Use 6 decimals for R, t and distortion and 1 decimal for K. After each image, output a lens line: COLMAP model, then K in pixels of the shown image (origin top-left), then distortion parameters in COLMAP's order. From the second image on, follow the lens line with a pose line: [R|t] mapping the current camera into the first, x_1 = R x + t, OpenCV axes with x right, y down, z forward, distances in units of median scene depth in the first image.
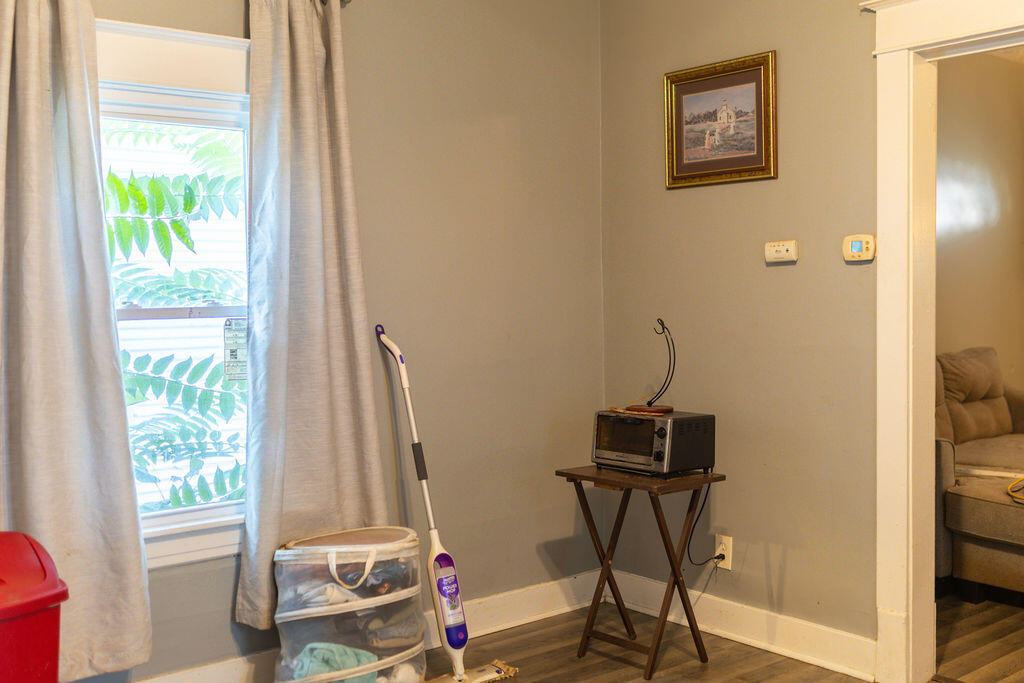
lens RADIAL K [[1092.9, 0, 511.4], [0, 1092.9, 342.1], [0, 0, 1]] dist [-0.009389, -0.002577]
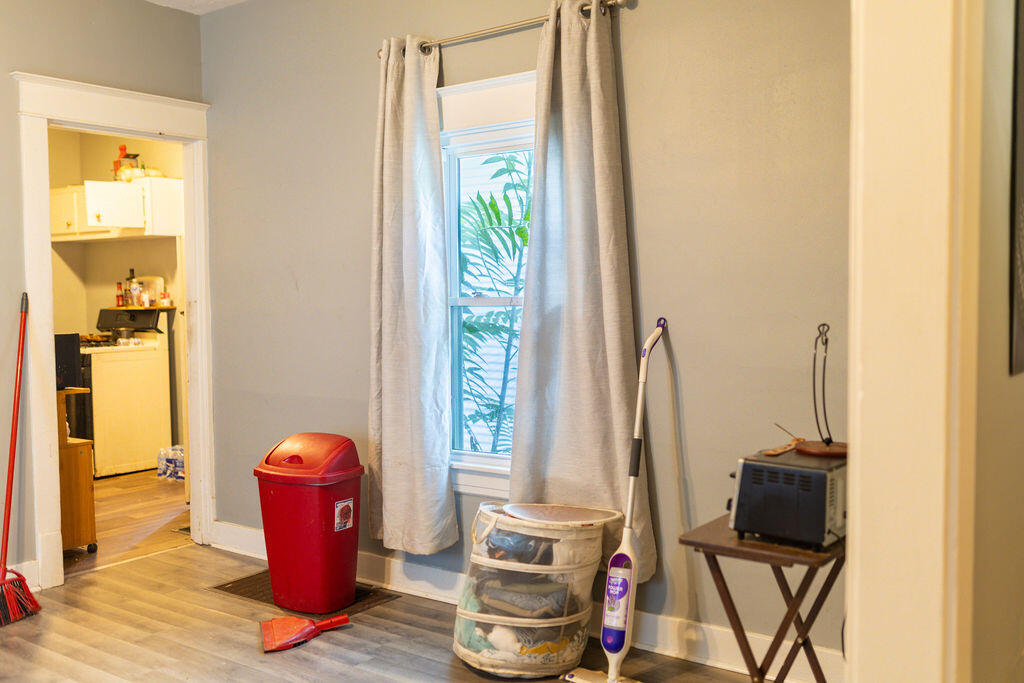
lens RADIAL K [[963.0, 0, 509.0], [0, 963.0, 349.7], [0, 0, 1]] dist [-0.001297, 0.009703]
pose [[0.241787, 0.069021, -0.967872, 0.810195], [-0.038525, 0.997363, 0.061500, -0.041272], [0.969564, 0.022418, 0.243808, 0.761619]]
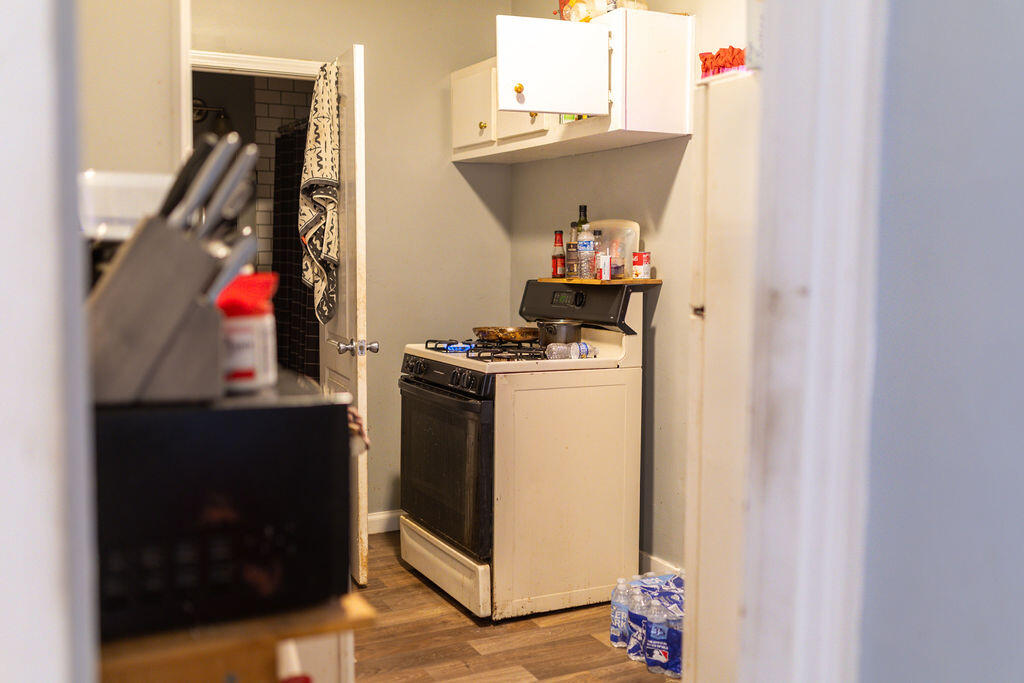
lens RADIAL K [[978.6, 0, 507.3], [0, 978.6, 339.6], [0, 0, 1]] dist [-0.004711, 0.007588]
pose [[-0.217158, 0.095439, -0.971460, -0.390860], [-0.051355, 0.992714, 0.109007, -0.020476], [0.974785, 0.073561, -0.210674, 0.626065]]
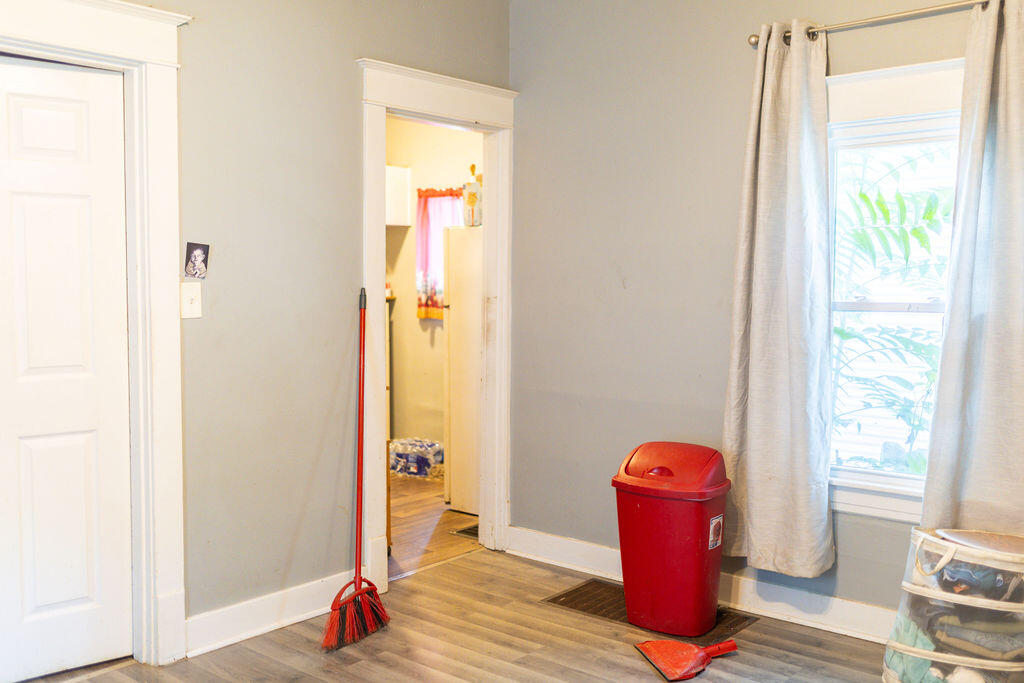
lens RADIAL K [[962.6, 0, 513.3], [0, 962.6, 334.4], [0, 0, 1]] dist [-0.006578, 0.011955]
pose [[0.183331, 0.072545, -0.980371, 0.657544], [-0.053085, 0.996549, 0.063815, -0.042984], [0.981617, 0.040344, 0.186550, 0.416146]]
